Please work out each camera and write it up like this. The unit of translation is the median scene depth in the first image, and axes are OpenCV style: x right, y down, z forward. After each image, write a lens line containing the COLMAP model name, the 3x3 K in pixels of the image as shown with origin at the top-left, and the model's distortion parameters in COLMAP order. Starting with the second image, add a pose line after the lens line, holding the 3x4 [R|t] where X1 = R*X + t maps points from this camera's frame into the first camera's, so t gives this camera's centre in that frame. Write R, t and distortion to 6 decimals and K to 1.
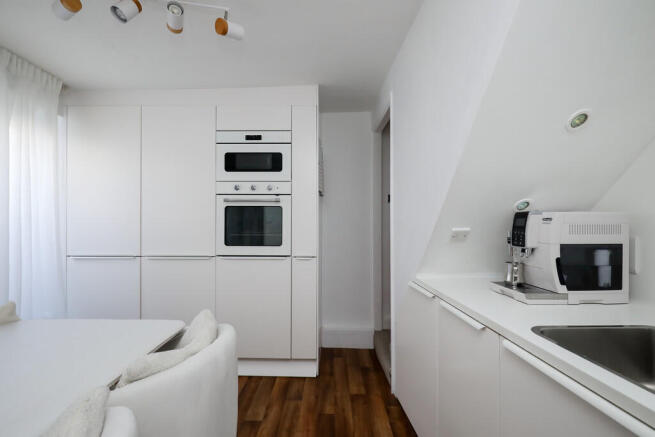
lens RADIAL K [[298.5, 0, 328.6], [0, 298.5, 222.0], [0, 0, 1]] dist [-0.001508, -0.000274]
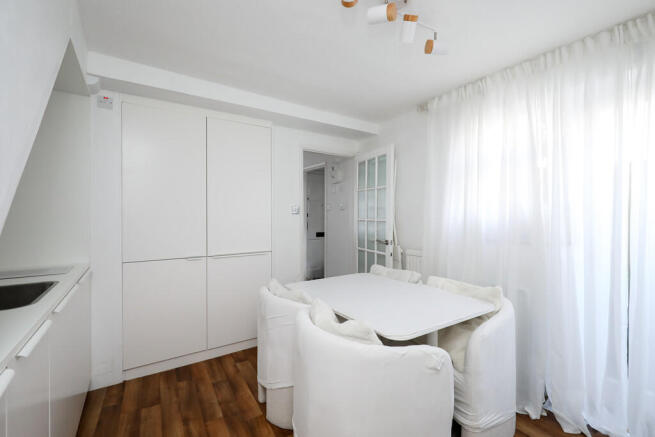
lens RADIAL K [[304.7, 0, 325.7], [0, 304.7, 219.5], [0, 0, 1]] dist [0.000358, 0.000085]
pose [[-0.865986, 0.014553, -0.499856, 0.083952], [0.002273, 0.999681, 0.025166, -0.021727], [0.500063, 0.020657, -0.865743, 1.872401]]
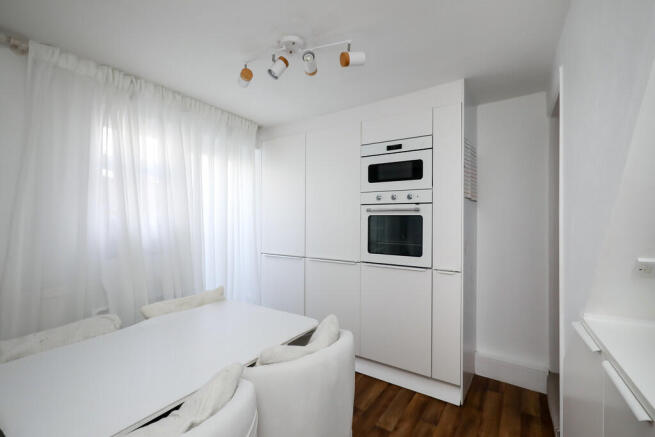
lens RADIAL K [[304.7, 0, 325.7], [0, 304.7, 219.5], [0, 0, 1]] dist [0.000358, 0.000085]
pose [[0.836033, 0.000780, -0.548678, 0.122435], [-0.000482, 1.000000, 0.000686, -0.040800], [0.548679, -0.000309, 0.836033, 0.013581]]
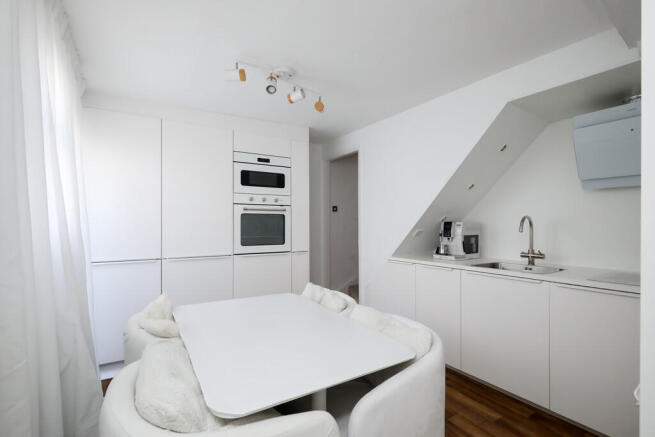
lens RADIAL K [[304.7, 0, 325.7], [0, 304.7, 219.5], [0, 0, 1]] dist [0.000358, 0.000085]
pose [[0.847155, 0.002699, 0.531338, -0.733759], [0.001782, 0.999967, -0.007921, -0.018826], [-0.531342, 0.007657, 0.847123, -0.249935]]
